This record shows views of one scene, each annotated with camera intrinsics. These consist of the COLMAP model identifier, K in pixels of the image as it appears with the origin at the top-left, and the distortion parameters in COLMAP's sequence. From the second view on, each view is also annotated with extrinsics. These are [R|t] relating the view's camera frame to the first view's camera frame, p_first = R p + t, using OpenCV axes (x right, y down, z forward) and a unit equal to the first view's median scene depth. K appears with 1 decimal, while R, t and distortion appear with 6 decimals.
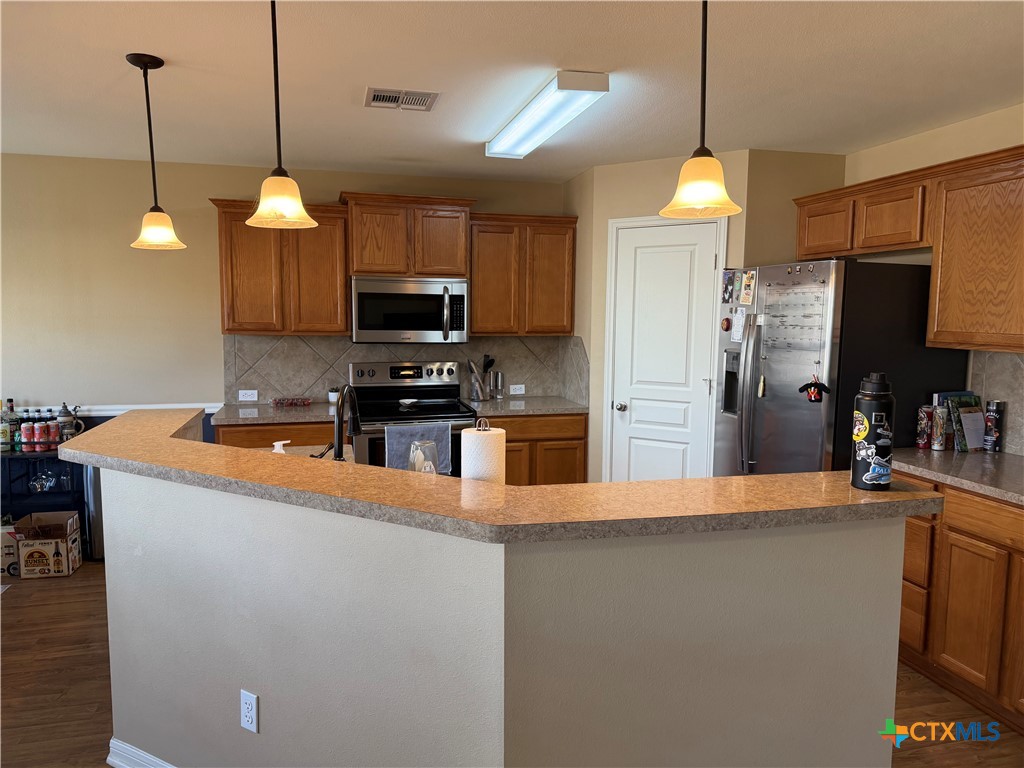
lens RADIAL K [[718.7, 0, 505.2], [0, 718.7, 387.7], [0, 0, 1]] dist [0.064704, -0.084924]
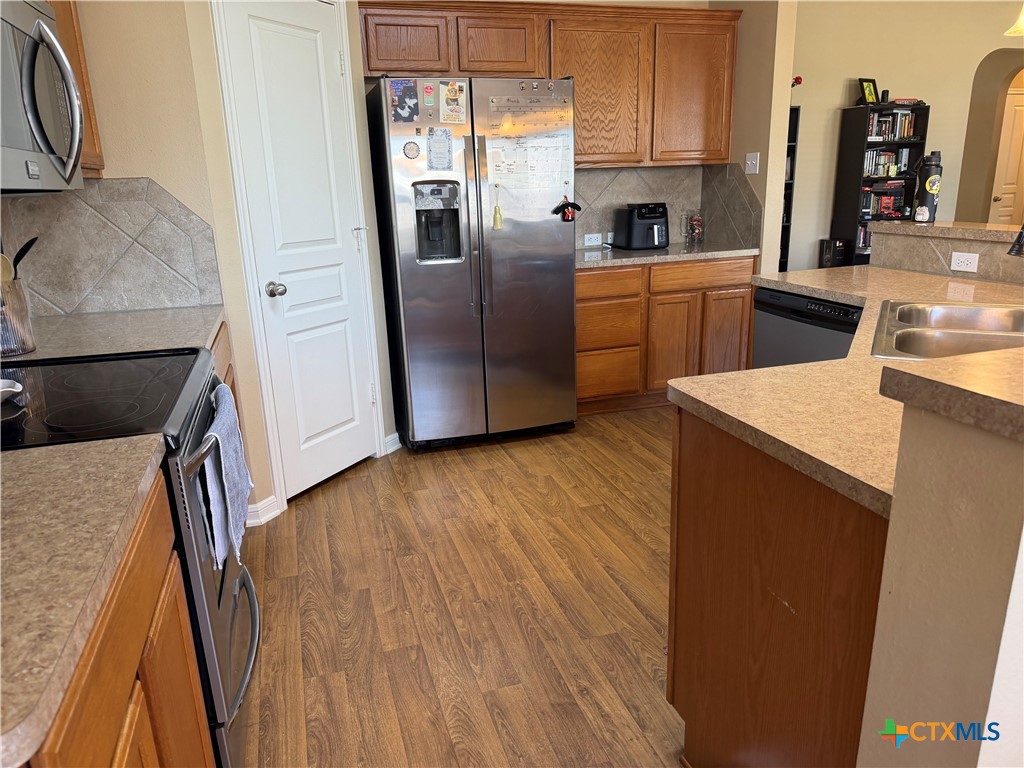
lens RADIAL K [[718.7, 0, 505.2], [0, 718.7, 387.7], [0, 0, 1]] dist [0.064704, -0.084924]
pose [[-0.055258, -0.277710, 0.959074, -0.547484], [0.134485, 0.949719, 0.282749, -0.050048], [-0.989374, 0.144605, -0.015132, 0.950820]]
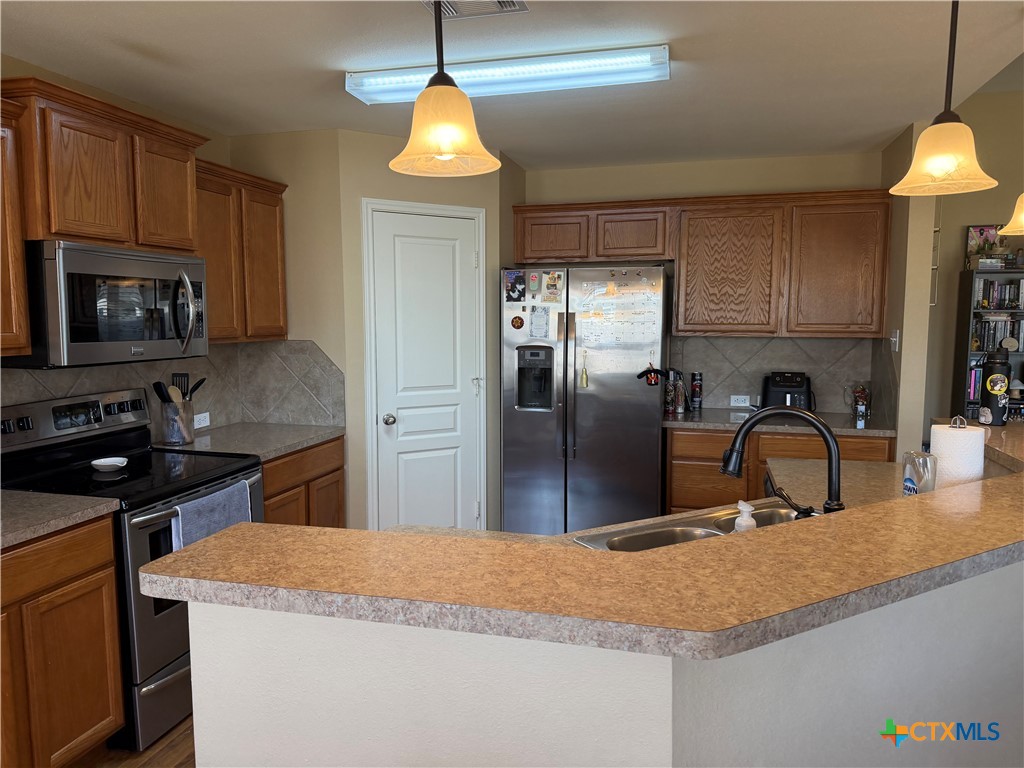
lens RADIAL K [[735.6, 0, 512.0], [0, 735.6, 384.0], [0, 0, 1]] dist [0.203727, -0.303623]
pose [[0.480473, -0.090450, 0.872333, -0.619852], [0.093048, 0.994311, 0.051848, -0.055753], [-0.872059, 0.056257, 0.486156, 0.505892]]
